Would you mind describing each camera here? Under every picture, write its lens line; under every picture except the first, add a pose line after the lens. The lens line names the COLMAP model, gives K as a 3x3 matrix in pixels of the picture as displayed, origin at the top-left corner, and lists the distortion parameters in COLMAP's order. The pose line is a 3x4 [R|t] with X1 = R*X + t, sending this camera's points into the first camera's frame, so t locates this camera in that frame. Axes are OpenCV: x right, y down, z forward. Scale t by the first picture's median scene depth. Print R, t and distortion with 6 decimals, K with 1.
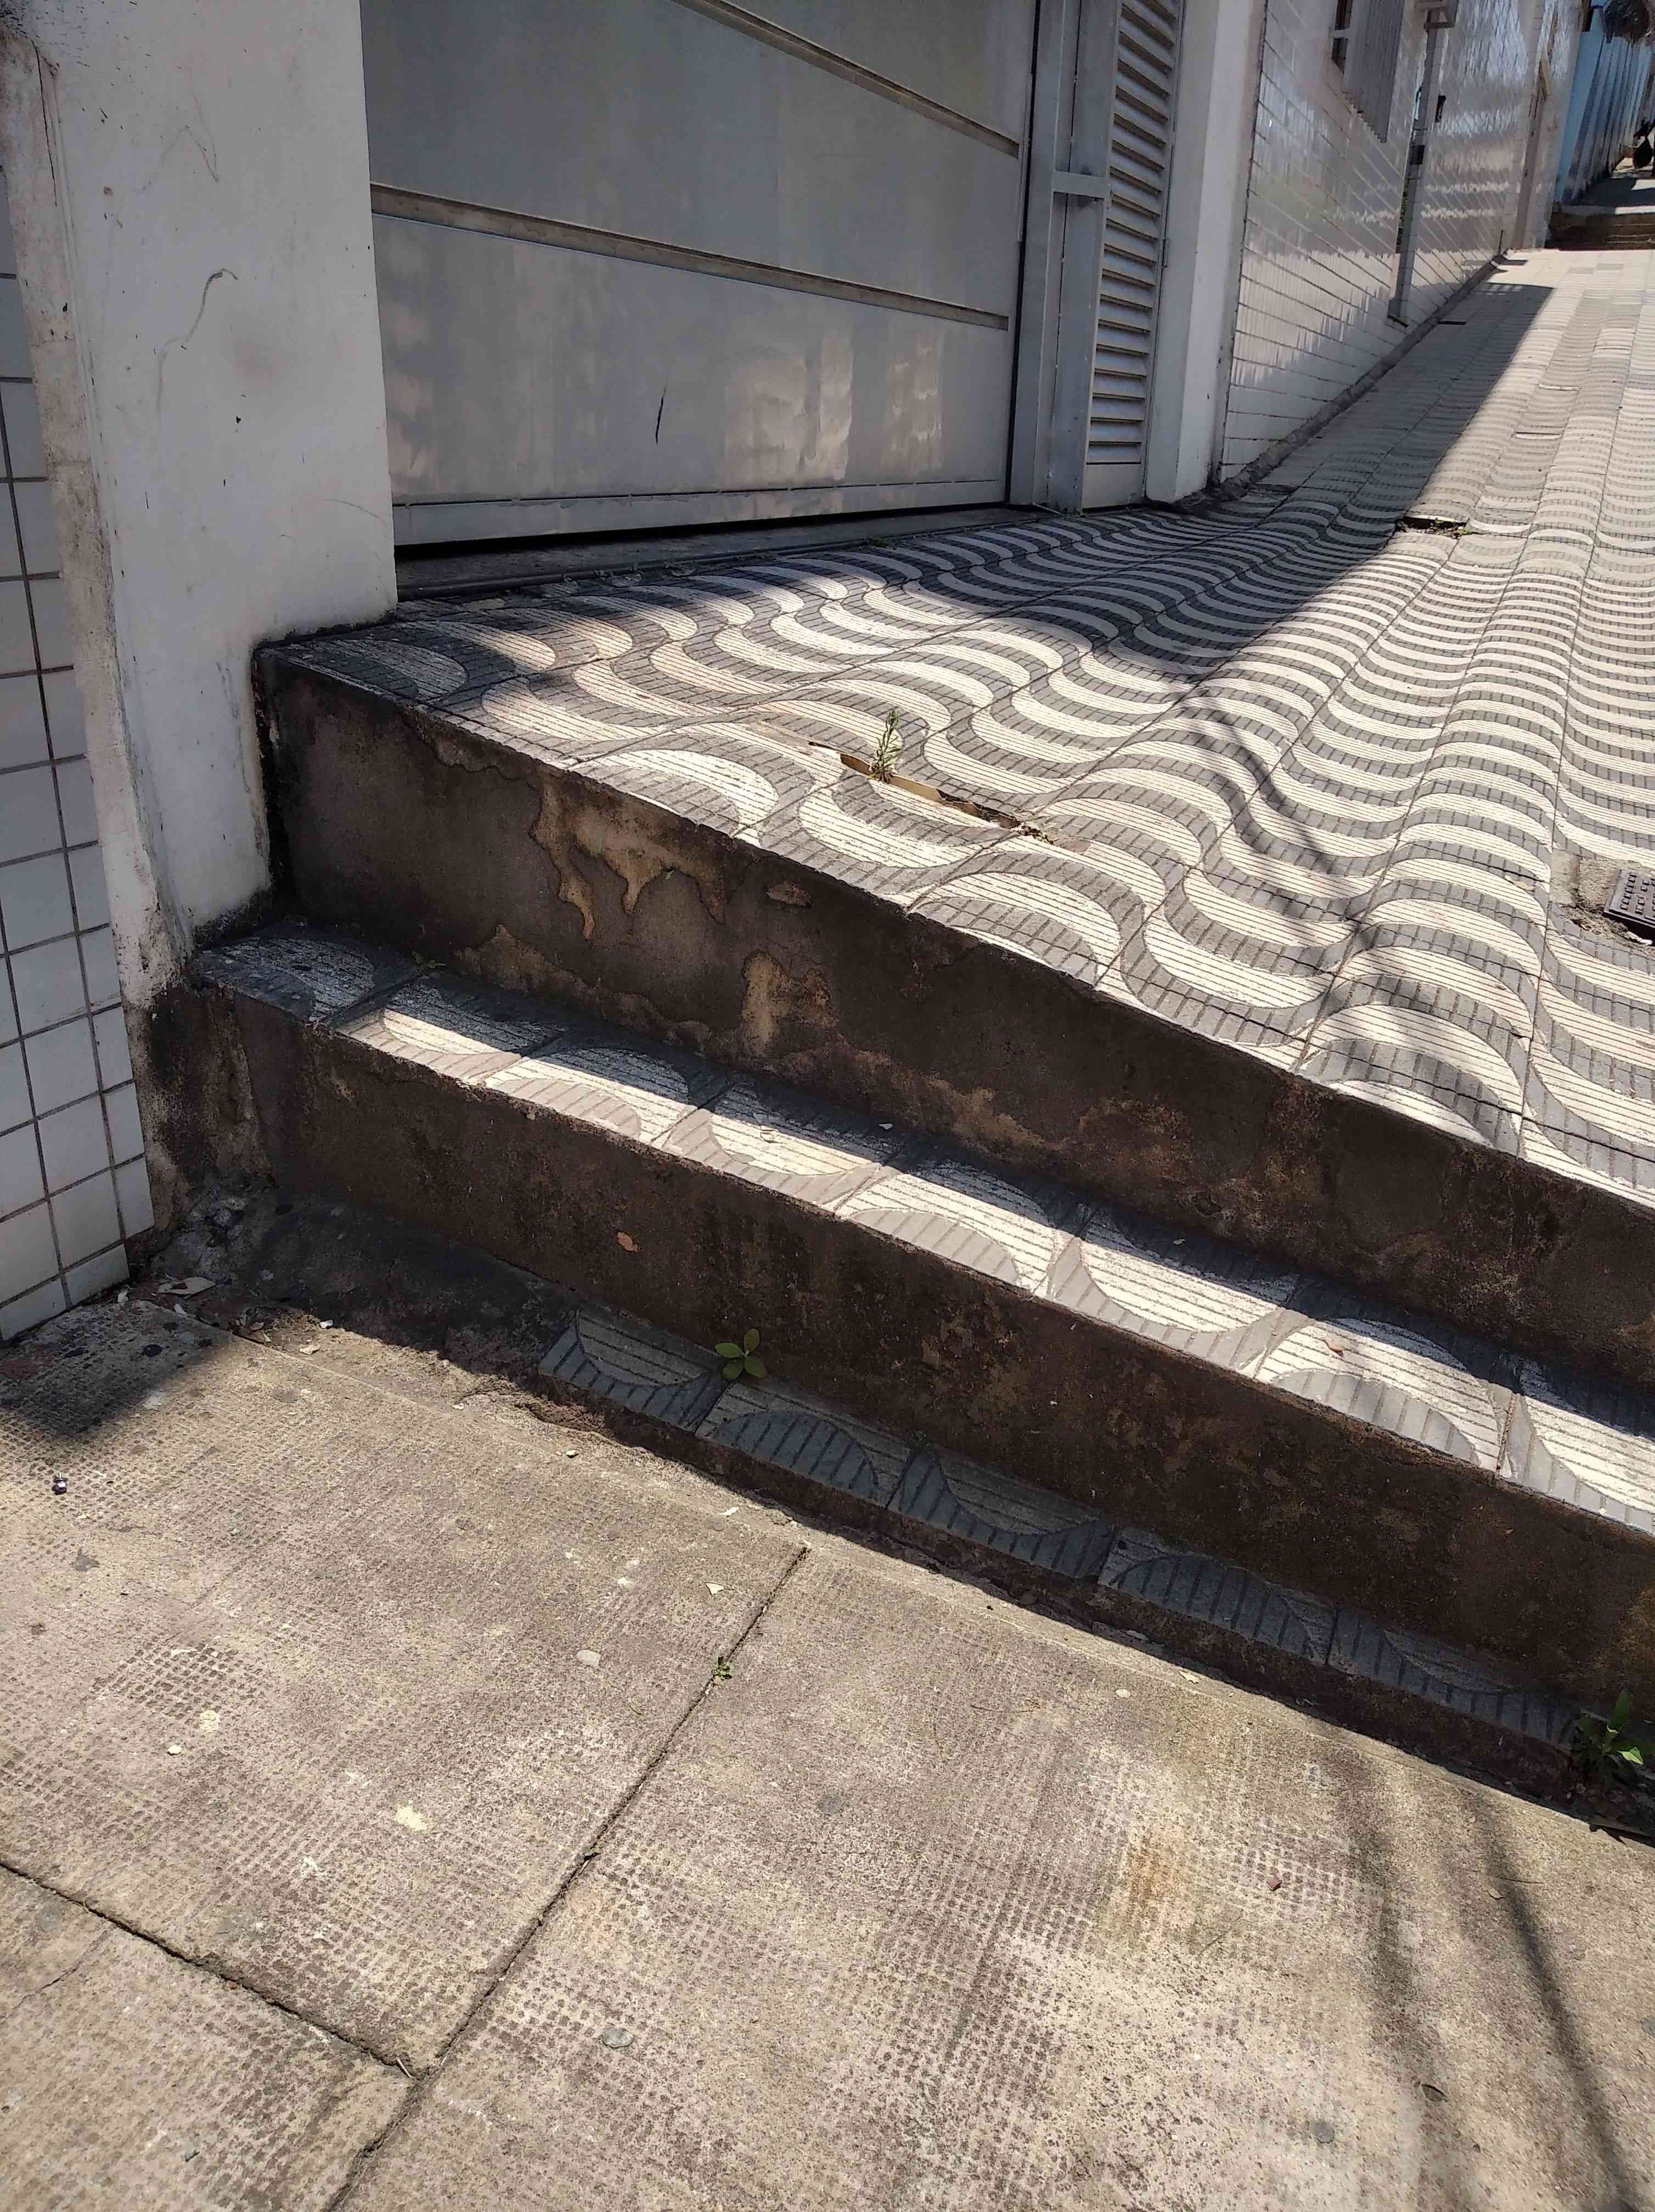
lens RADIAL K [[1715.2, 0, 819.6], [0, 1715.2, 1112.3], [0, 0, 1]] dist [0.009769, -0.009320]
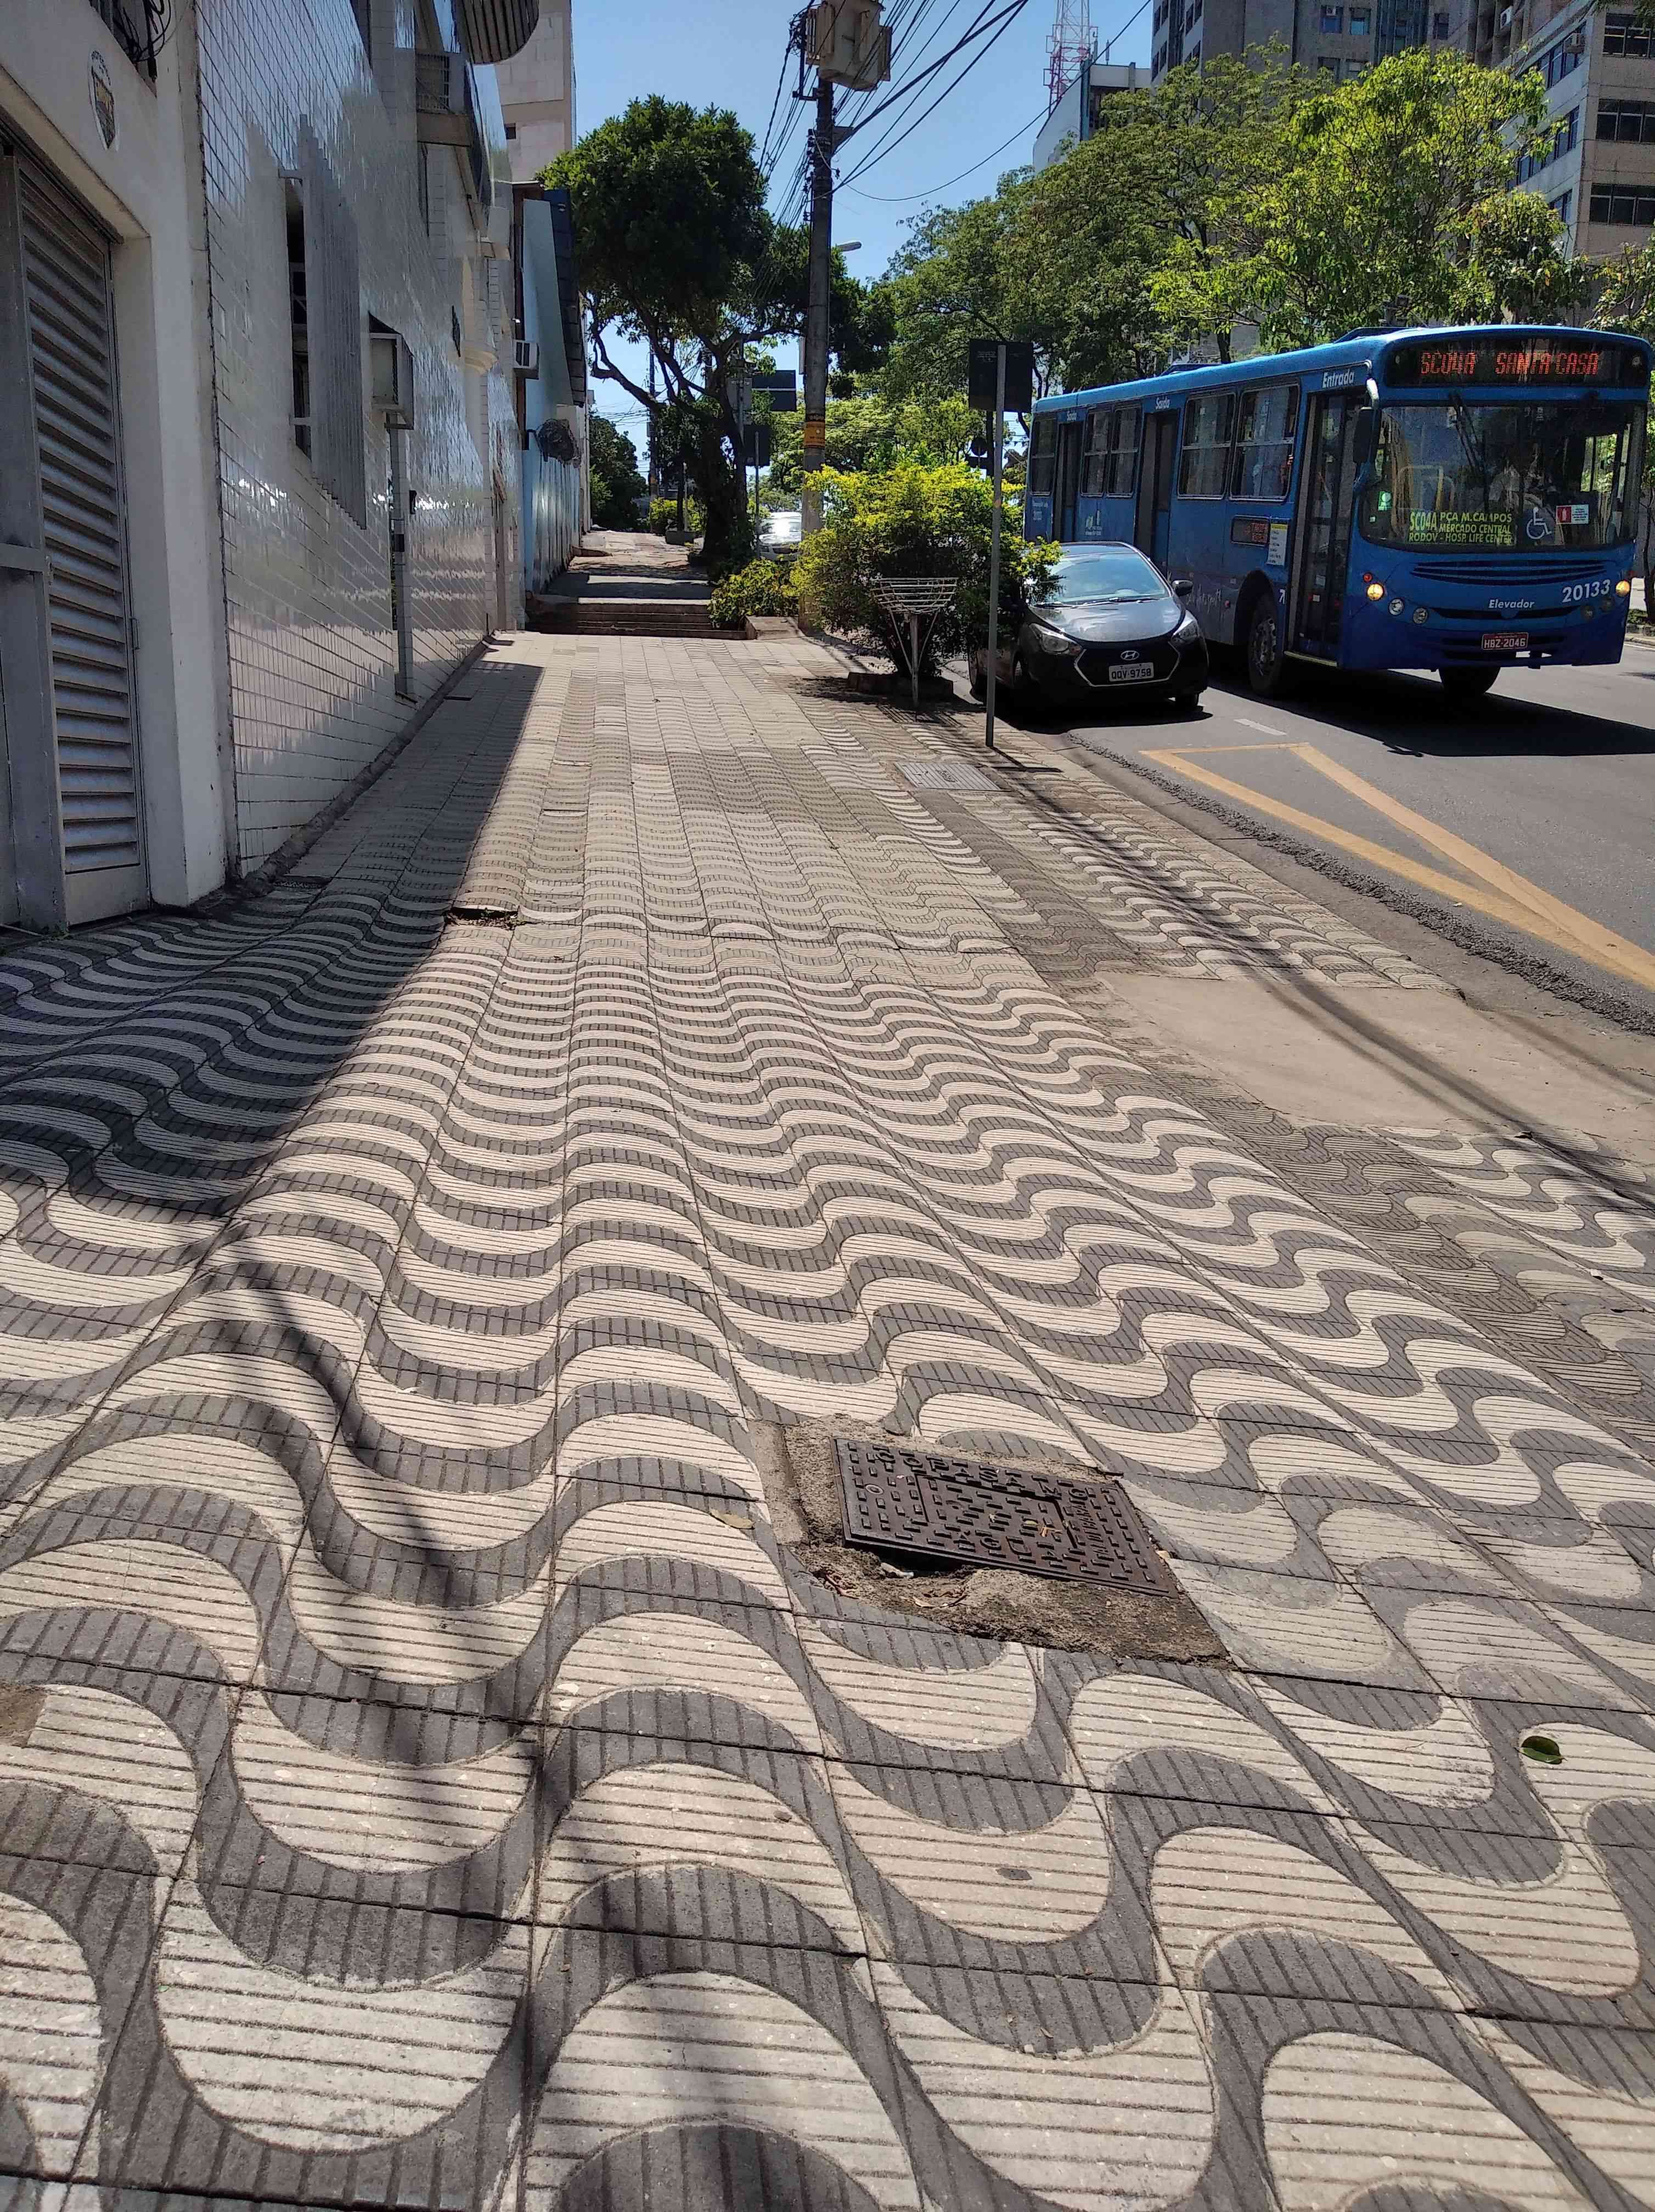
lens RADIAL K [[1715.2, 0, 816.3], [0, 1715.2, 1114.0], [0, 0, 1]] dist [0.009769, -0.009320]
pose [[0.864200, -0.104977, 0.492075, 0.050183], [0.193704, 0.972027, -0.132823, -0.089634], [-0.464367, 0.210102, 0.860360, 0.158867]]
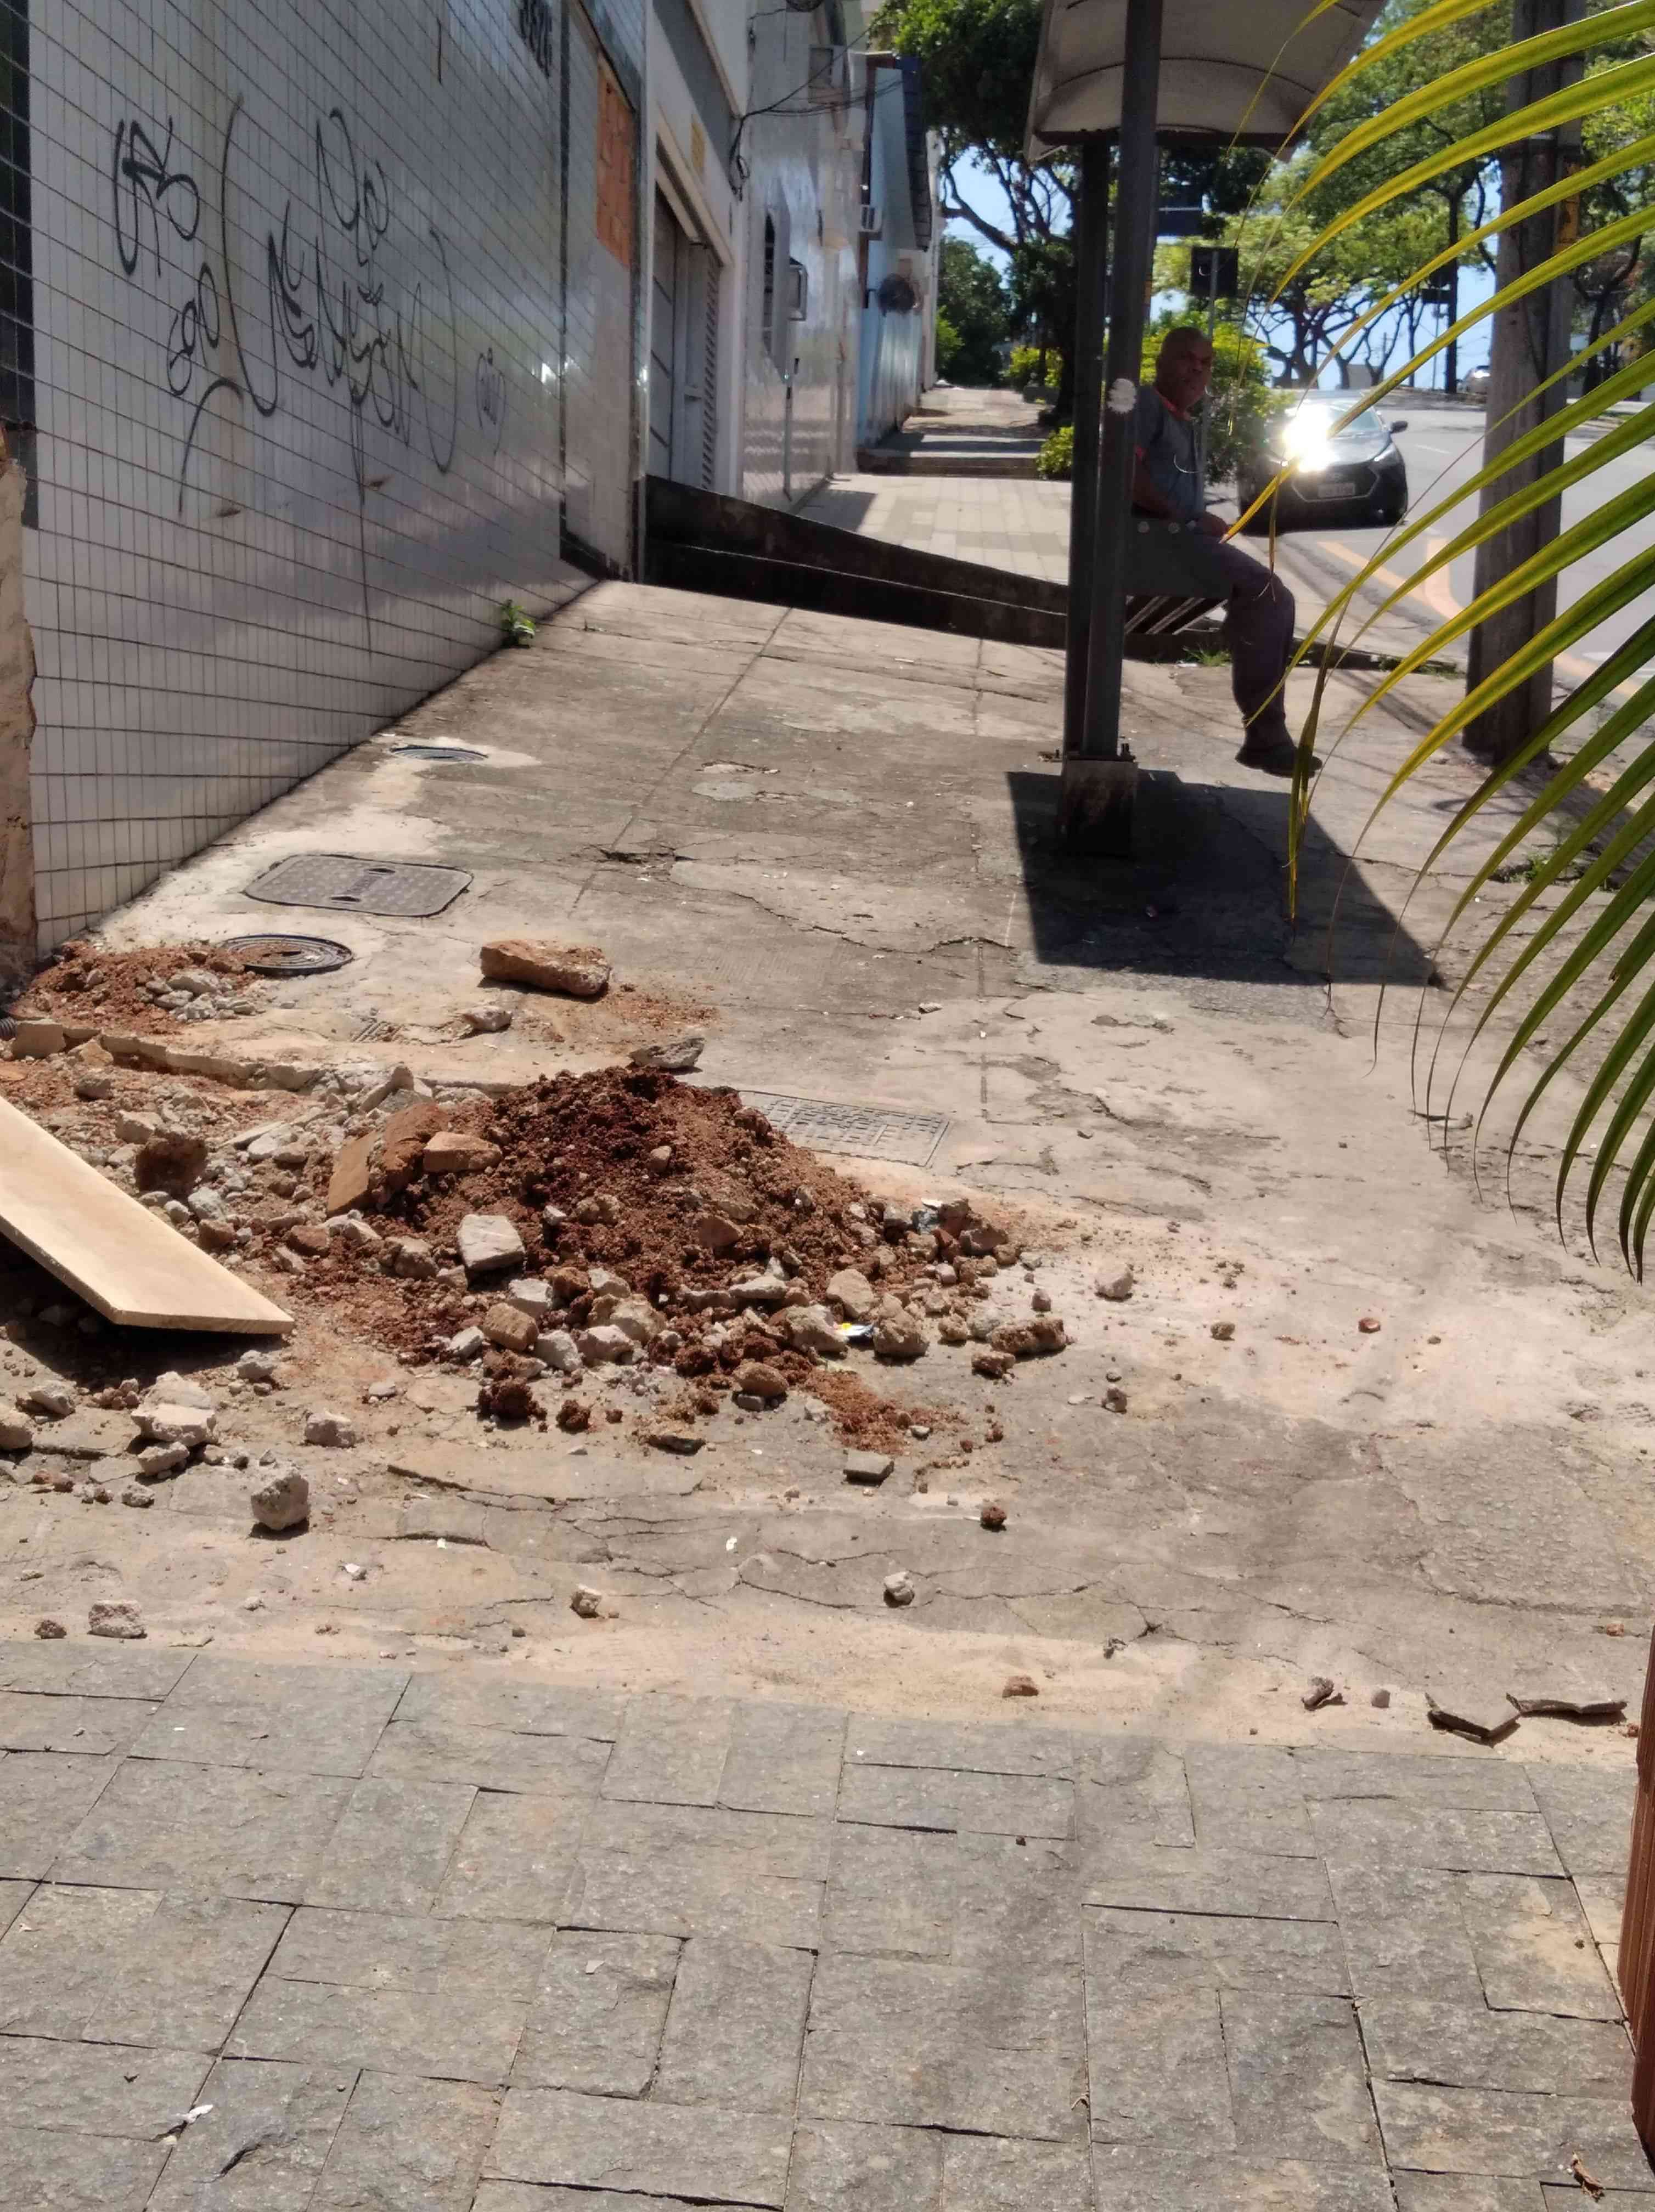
lens RADIAL K [[2656.9, 0, 817.2], [0, 2656.9, 1107.4], [0, 0, 1]] dist [0.034772, 0.000000]
pose [[0.936242, -0.037093, 0.349393, -0.898054], [0.120643, 0.967892, -0.220523, 1.093974], [-0.329995, 0.248614, 0.910656, -1.889279]]
